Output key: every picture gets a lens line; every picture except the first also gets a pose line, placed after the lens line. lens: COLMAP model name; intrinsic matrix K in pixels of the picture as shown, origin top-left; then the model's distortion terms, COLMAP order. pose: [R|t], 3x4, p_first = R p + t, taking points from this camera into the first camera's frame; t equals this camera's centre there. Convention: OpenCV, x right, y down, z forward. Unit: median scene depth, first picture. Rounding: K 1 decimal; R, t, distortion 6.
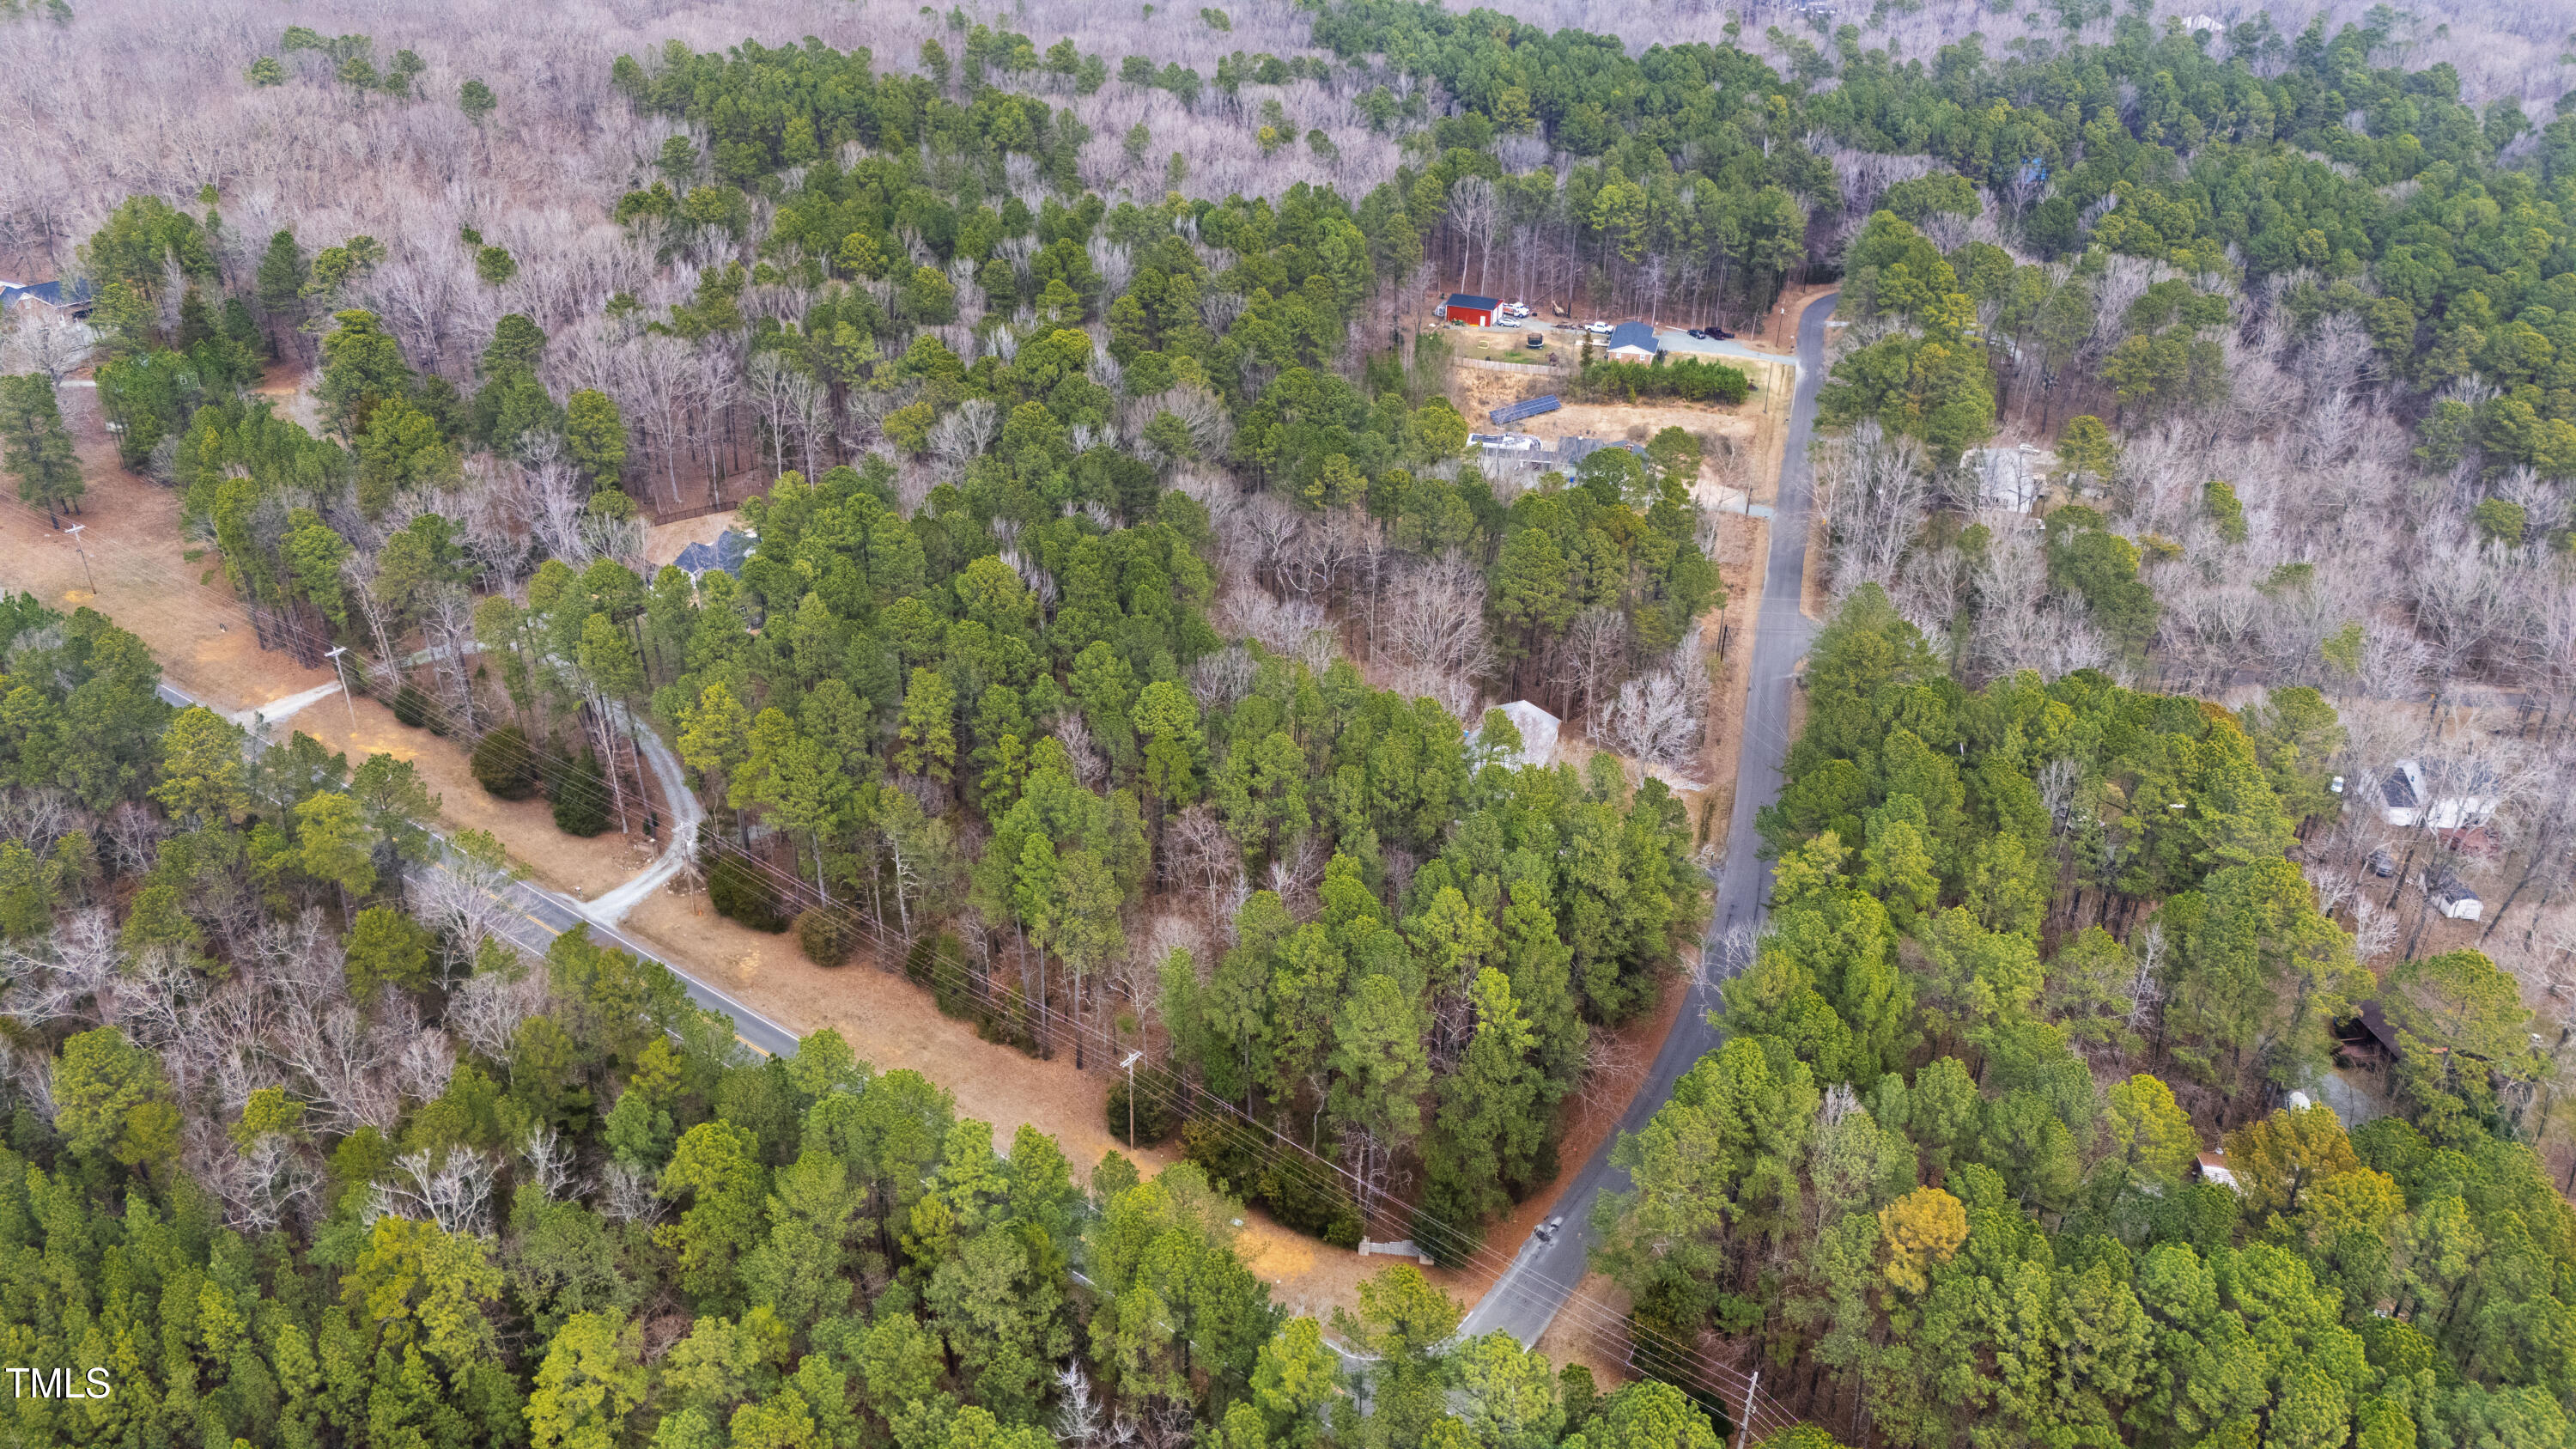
lens RADIAL K [[1856.3, 0, 1288.0], [0, 1856.3, 724.5], [0, 0, 1]] dist [0.000305, -0.002372]
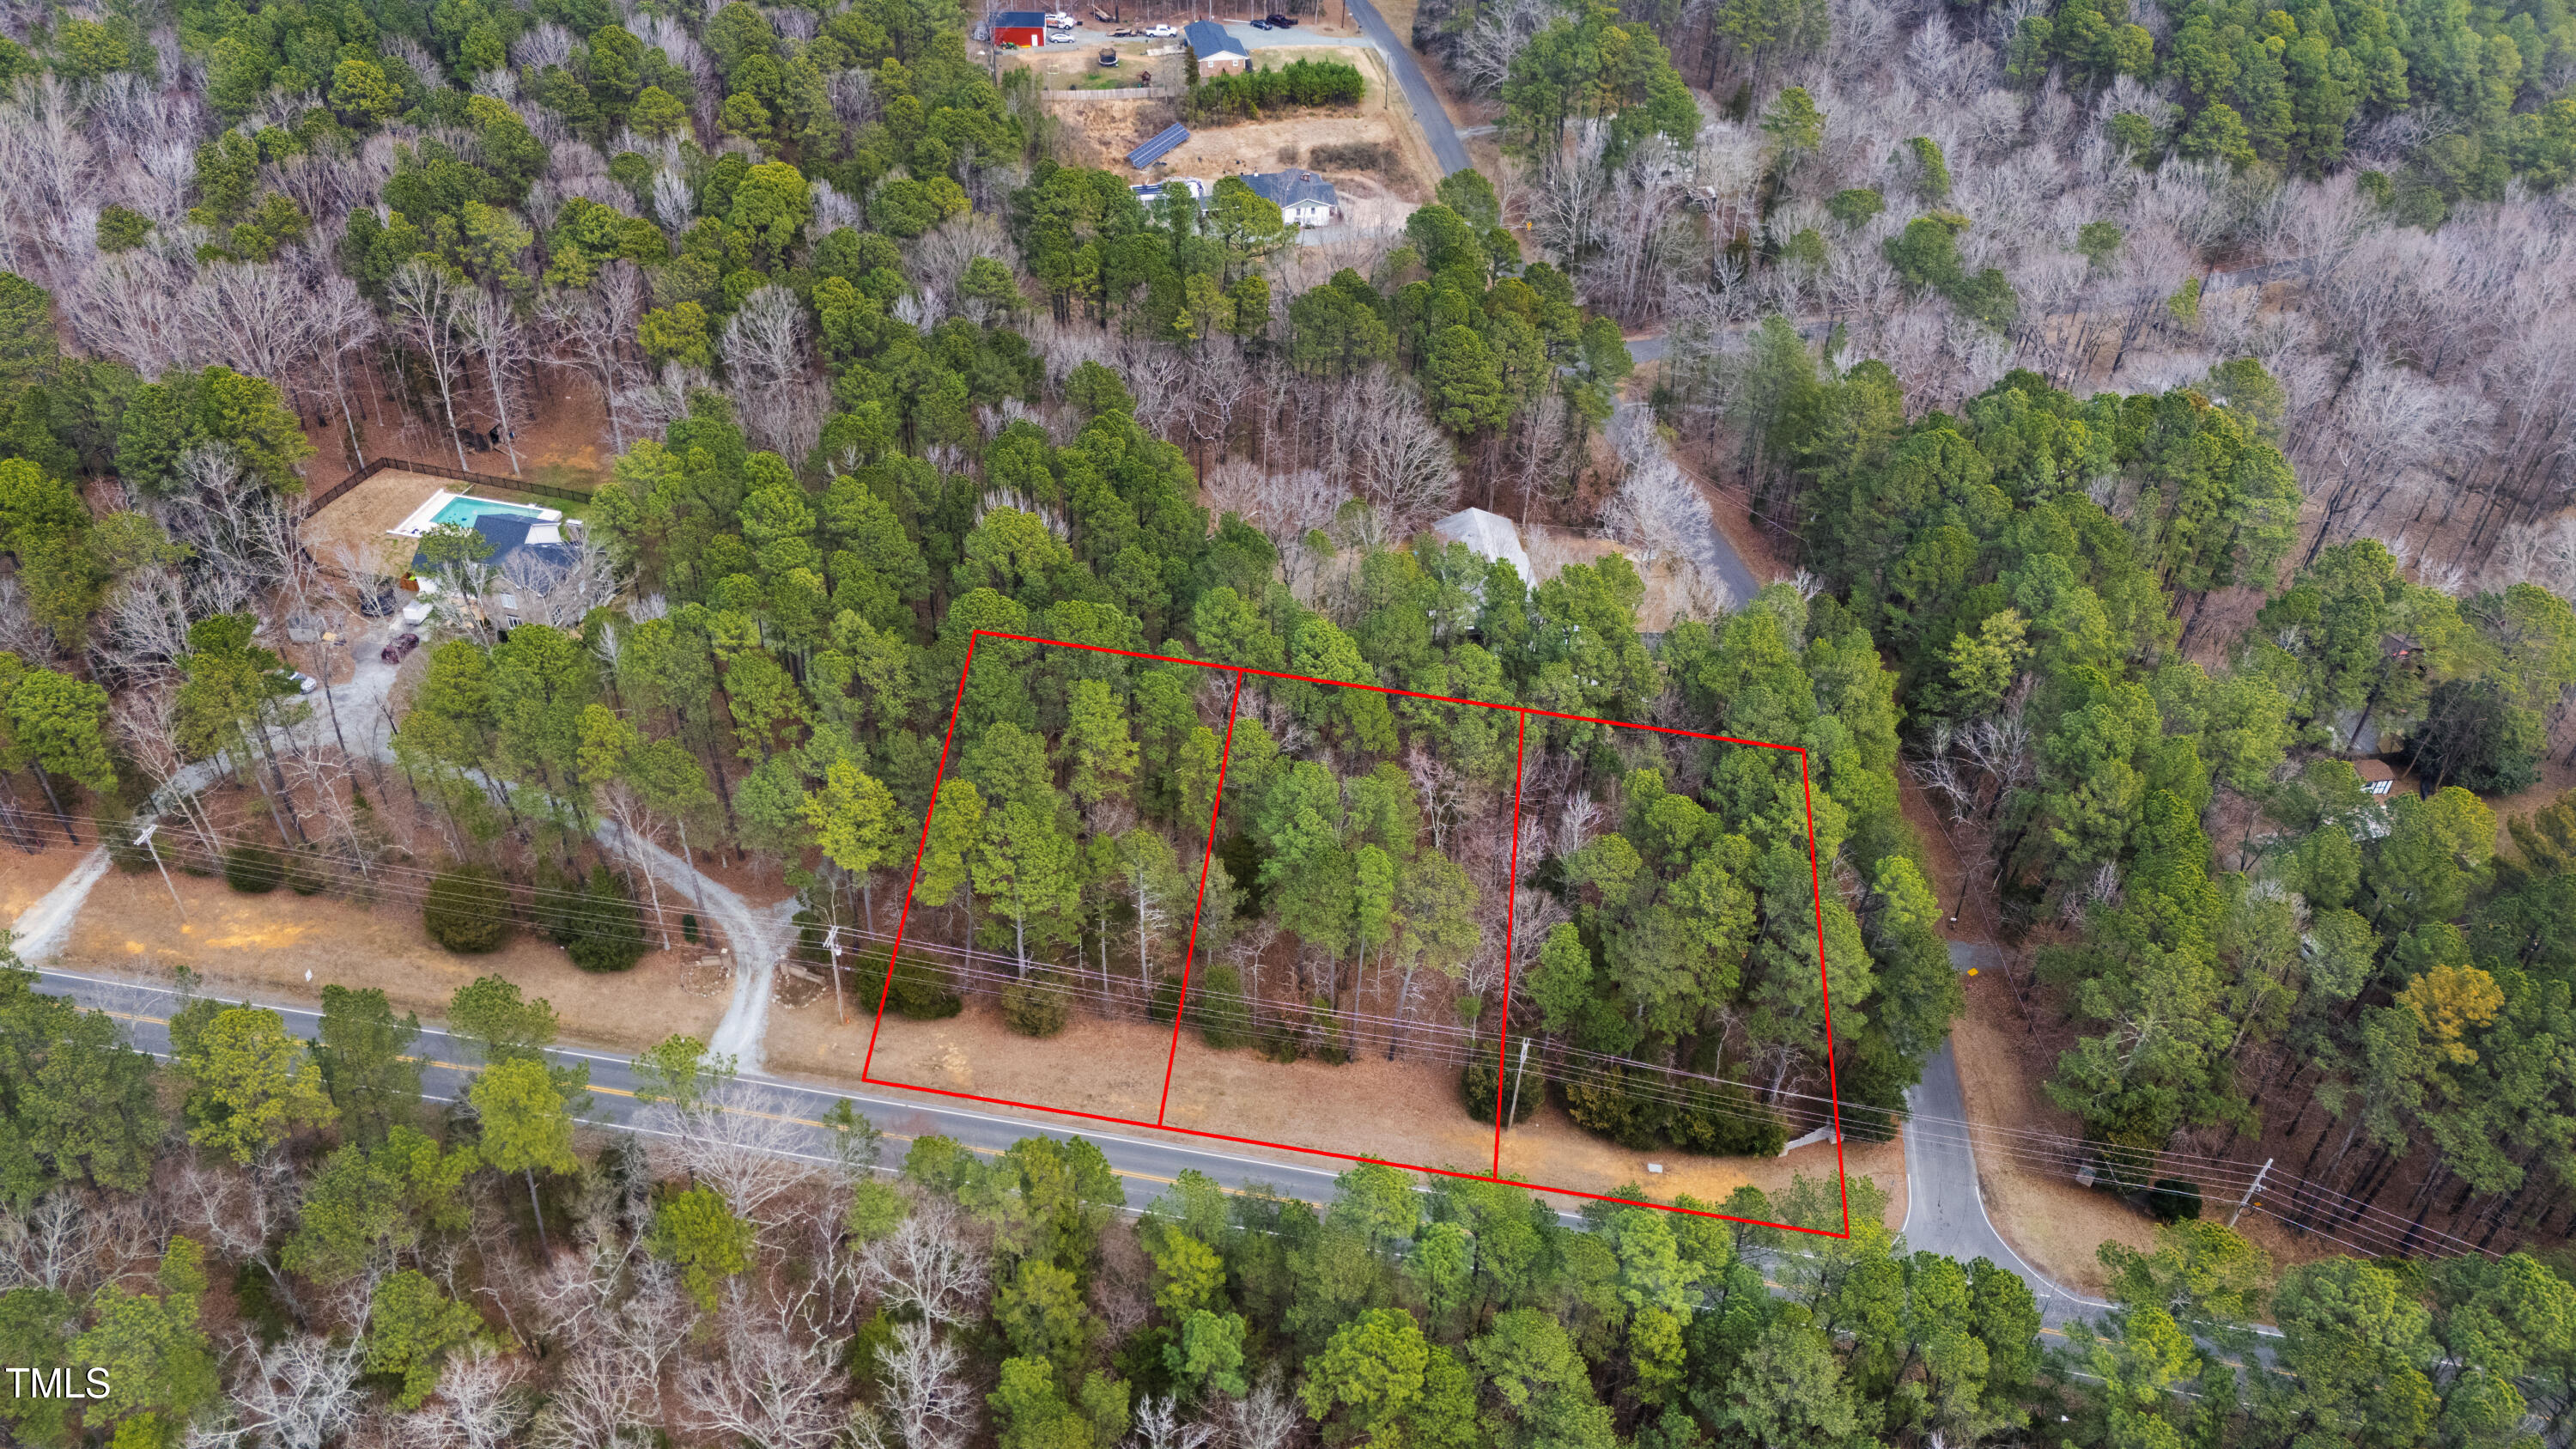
lens RADIAL K [[1825.6, 0, 1288.0], [0, 1825.6, 724.5], [0, 0, 1]] dist [0.016478, 0.001055]
pose [[0.897956, -0.273708, 0.344613, -0.263871], [0.199215, 0.951046, 0.236273, -0.123839], [-0.392413, -0.143510, 0.908525, 0.130181]]
